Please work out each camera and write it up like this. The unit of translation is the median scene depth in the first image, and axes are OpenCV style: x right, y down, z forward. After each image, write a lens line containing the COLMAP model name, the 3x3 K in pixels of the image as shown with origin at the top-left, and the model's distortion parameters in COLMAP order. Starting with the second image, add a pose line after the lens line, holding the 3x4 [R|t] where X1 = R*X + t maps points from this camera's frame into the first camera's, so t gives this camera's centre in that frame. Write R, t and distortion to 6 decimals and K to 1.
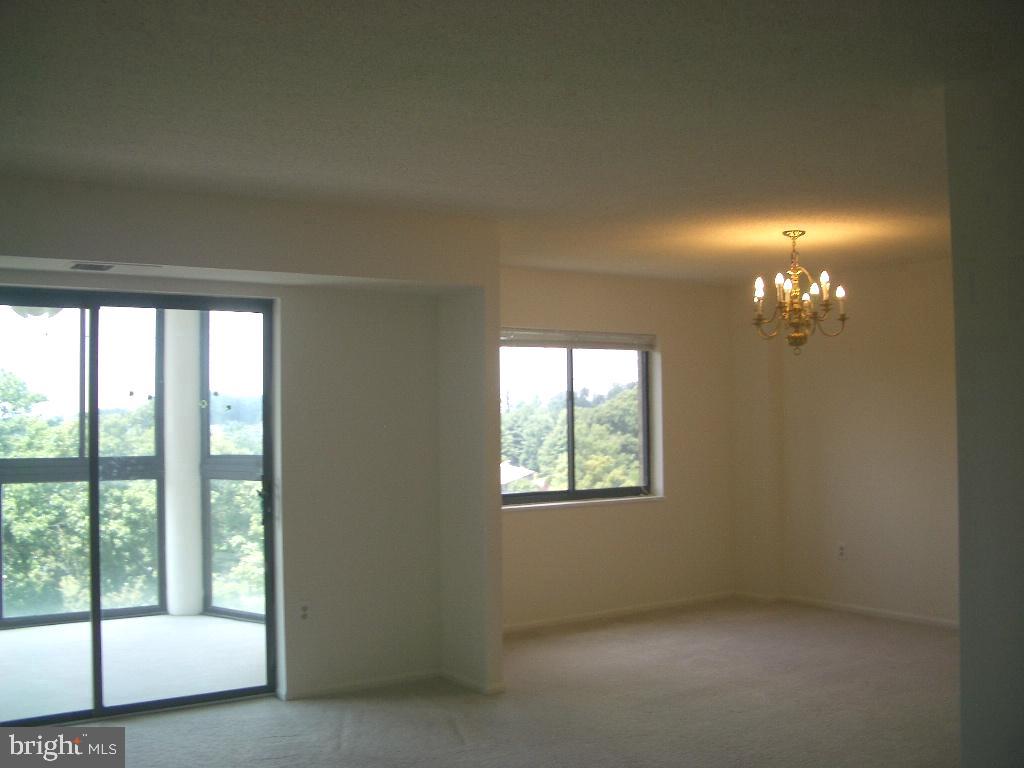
lens RADIAL K [[1032.7, 0, 512.0], [0, 1032.7, 384.0], [0, 0, 1]] dist [-0.242423, 0.187584]
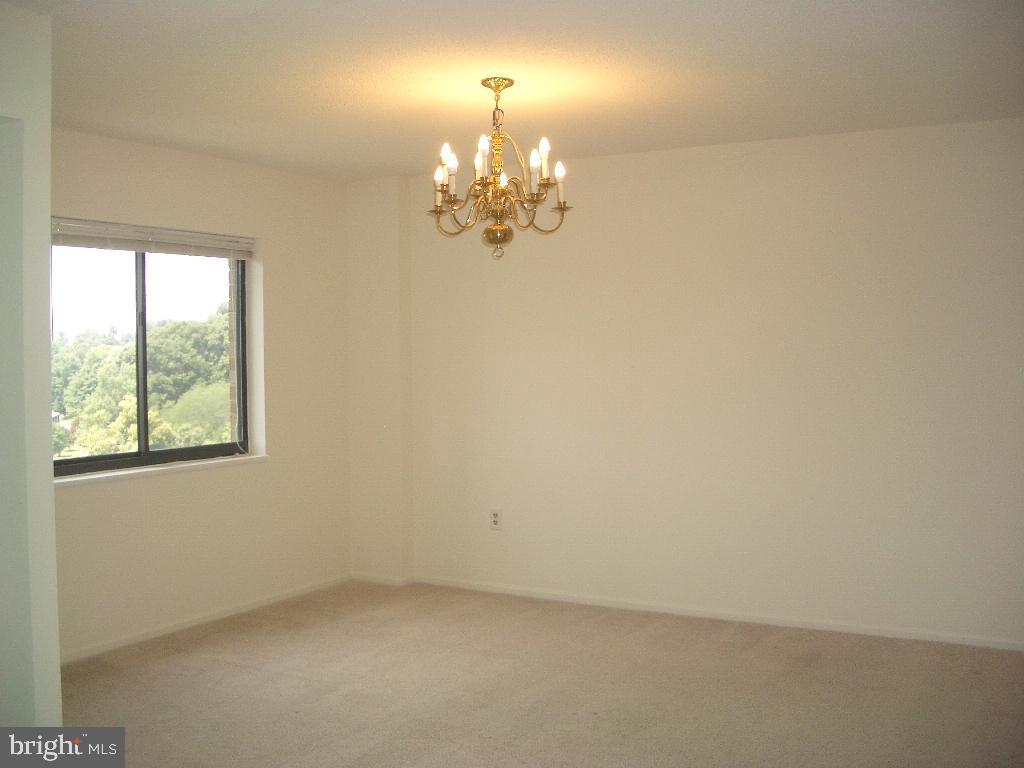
lens RADIAL K [[1032.7, 0, 512.0], [0, 1032.7, 384.0], [0, 0, 1]] dist [-0.242423, 0.187584]
pose [[0.900005, -0.012245, 0.435707, -0.013004], [-0.014079, 0.998267, 0.057138, 0.012092], [-0.435651, -0.057559, 0.898273, 0.246117]]
